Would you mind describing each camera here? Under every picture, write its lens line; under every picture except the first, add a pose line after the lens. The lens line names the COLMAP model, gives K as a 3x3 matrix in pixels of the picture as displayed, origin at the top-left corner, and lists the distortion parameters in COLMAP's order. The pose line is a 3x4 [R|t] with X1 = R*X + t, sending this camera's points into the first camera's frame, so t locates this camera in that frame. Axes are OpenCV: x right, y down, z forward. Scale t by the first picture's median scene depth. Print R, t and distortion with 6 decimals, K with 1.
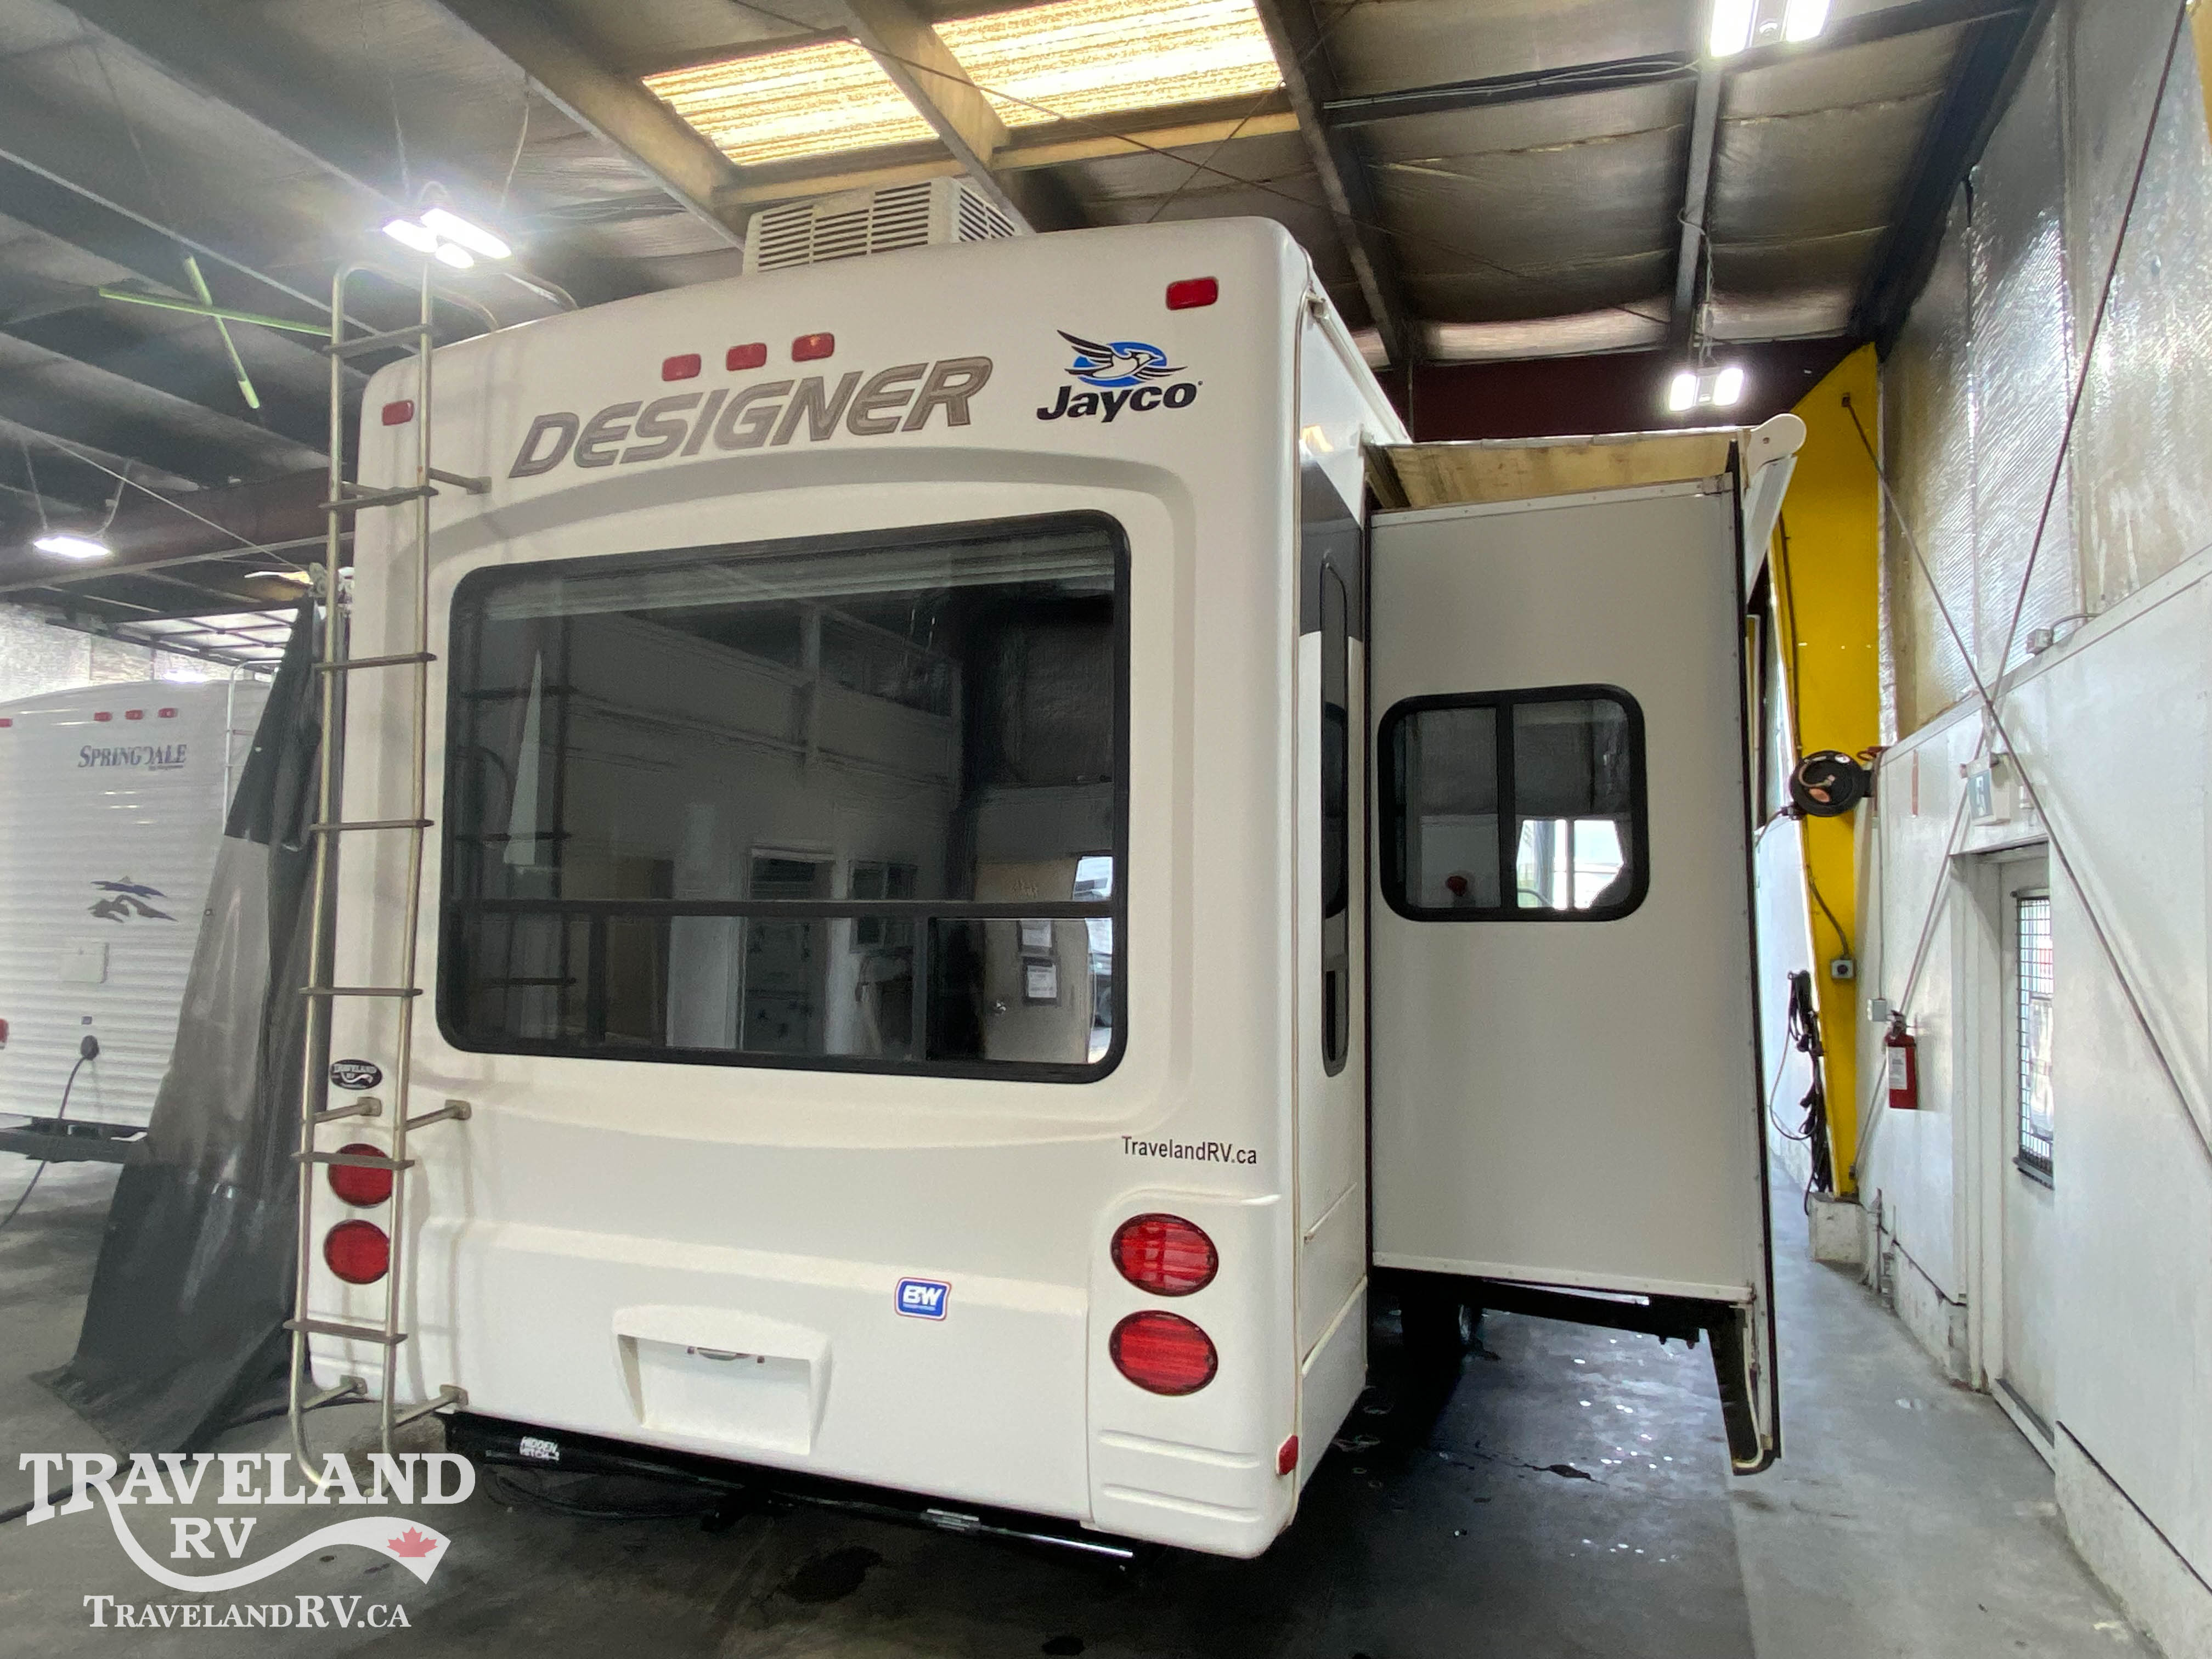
lens RADIAL K [[1383.3, 0, 1106.0], [0, 1383.3, 829.5], [0, 0, 1]] dist [0.080688, -0.089246]
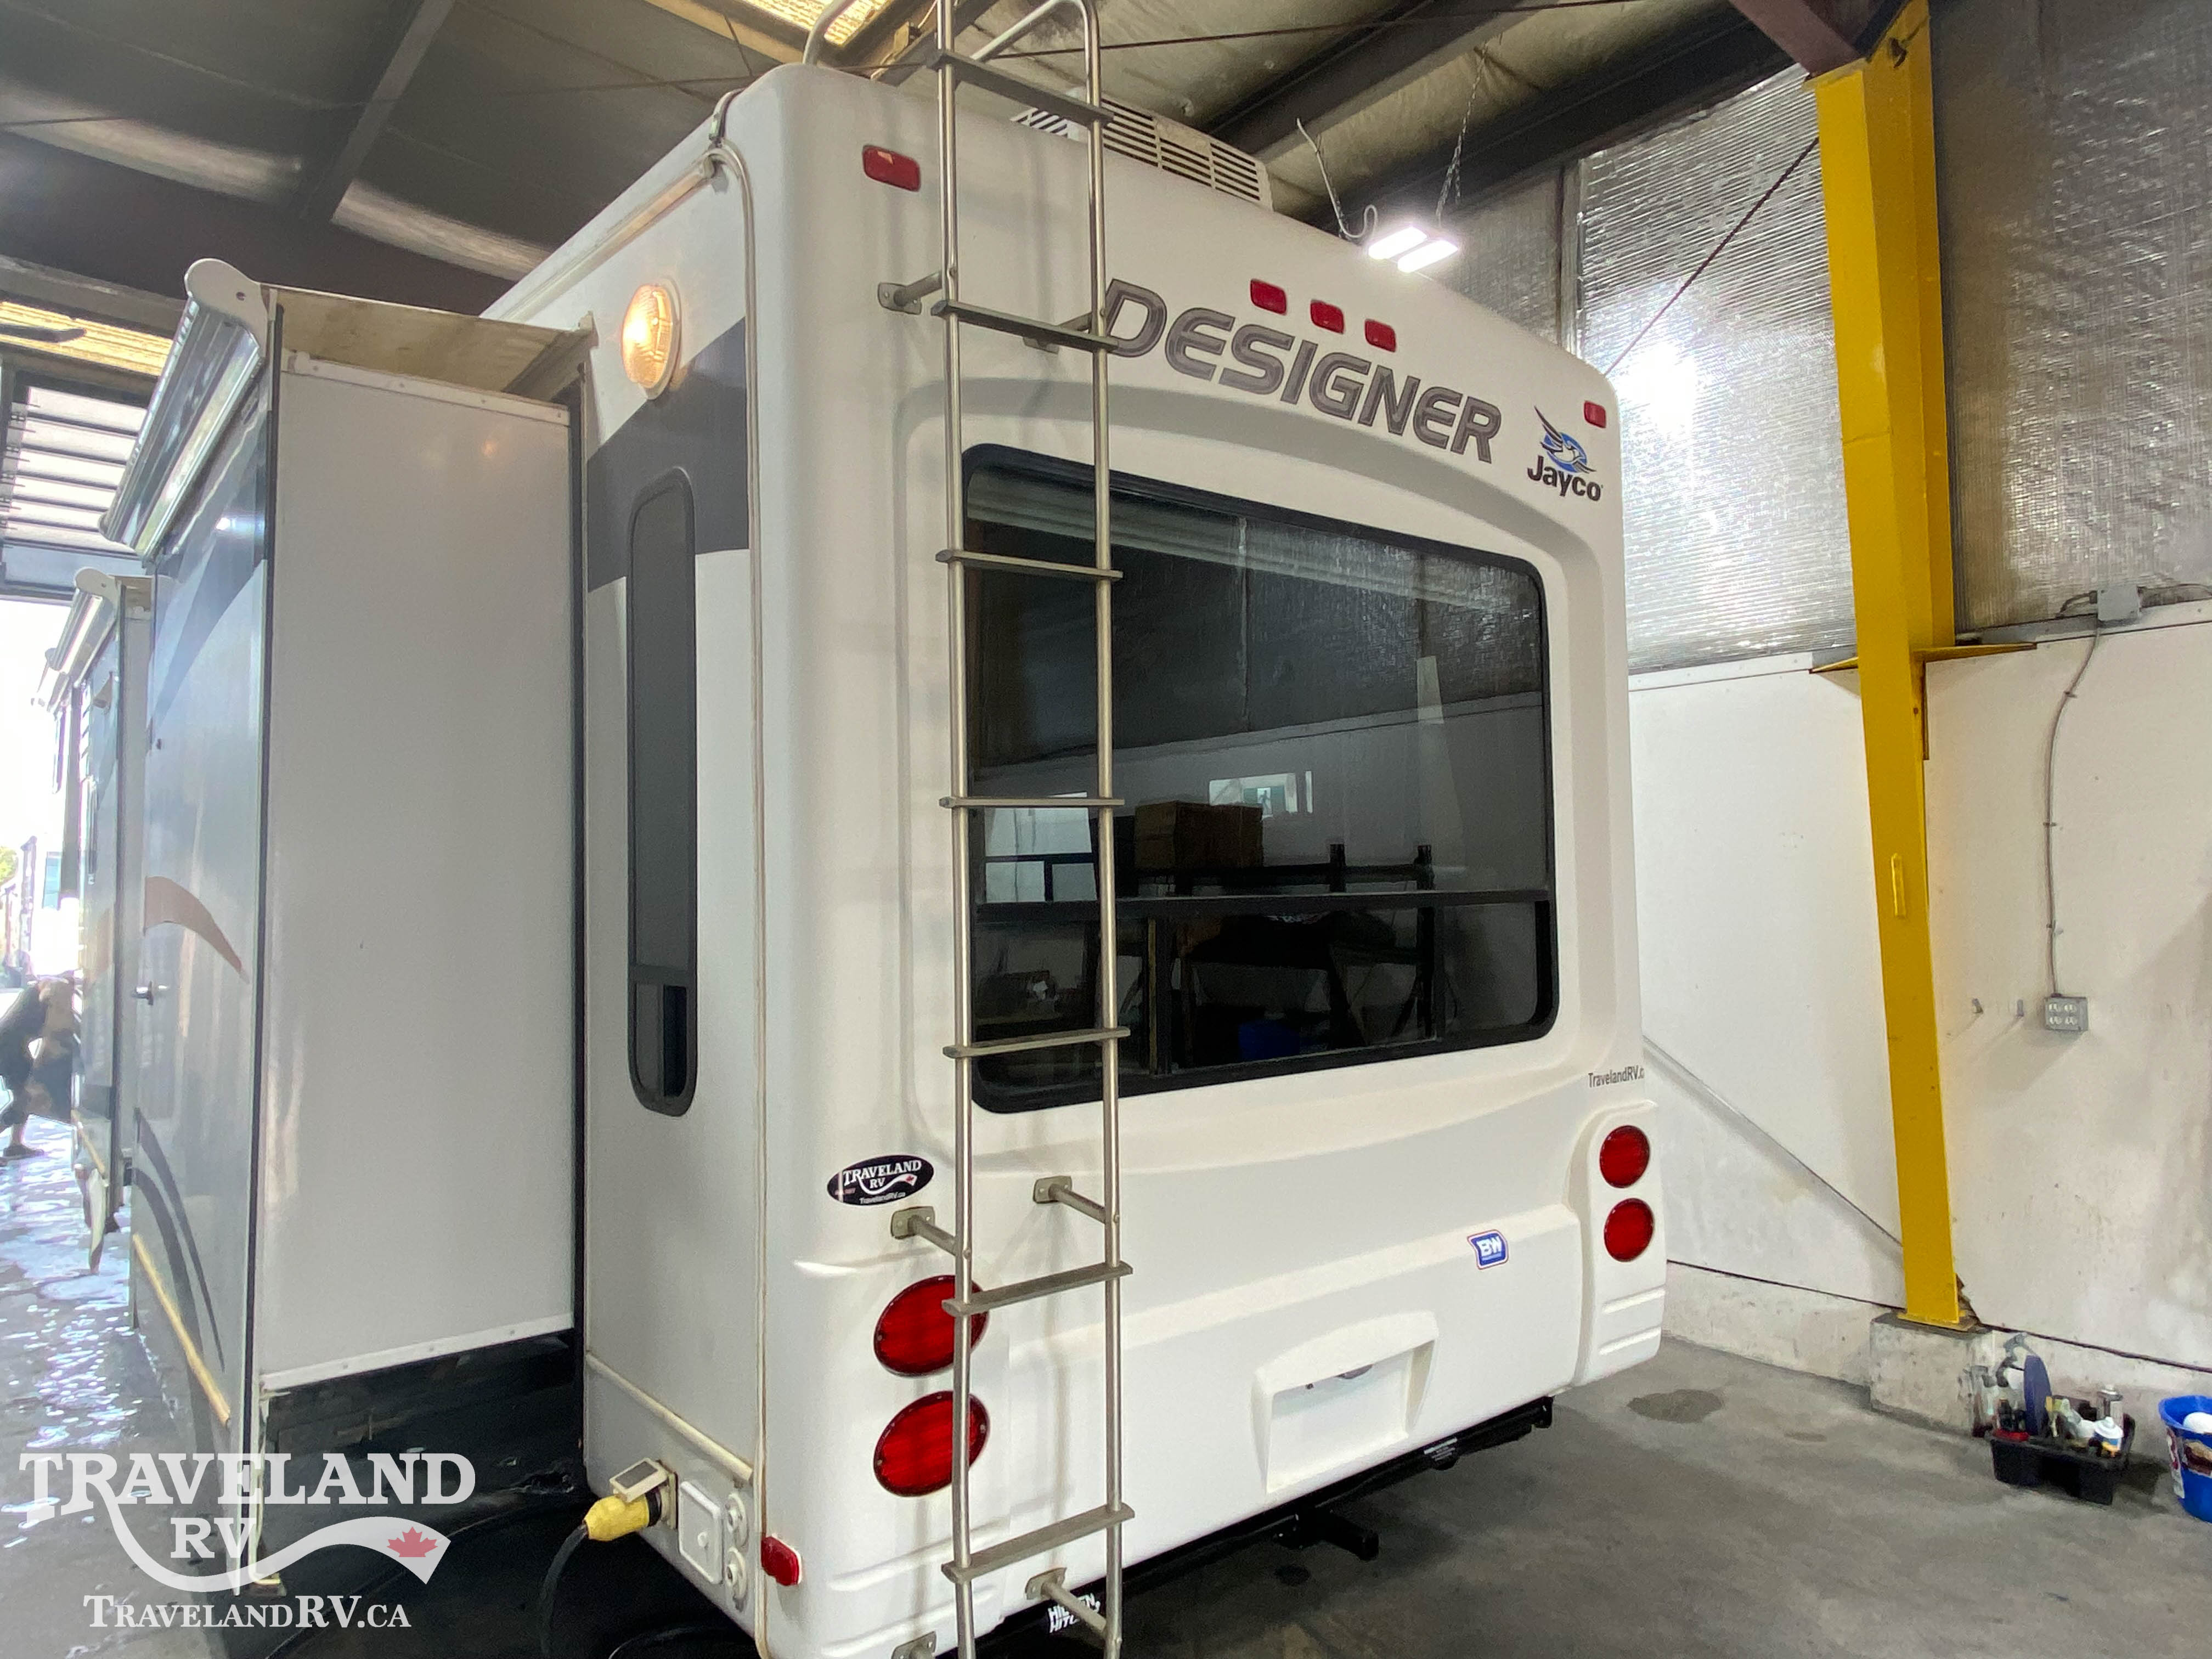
lens RADIAL K [[1383.3, 0, 1106.0], [0, 1383.3, 829.5], [0, 0, 1]] dist [0.080688, -0.089246]
pose [[0.508837, 0.013595, 0.860756, -1.168912], [-0.028423, 0.999595, 0.001014, 0.009841], [-0.860394, -0.024981, 0.509018, 0.661212]]
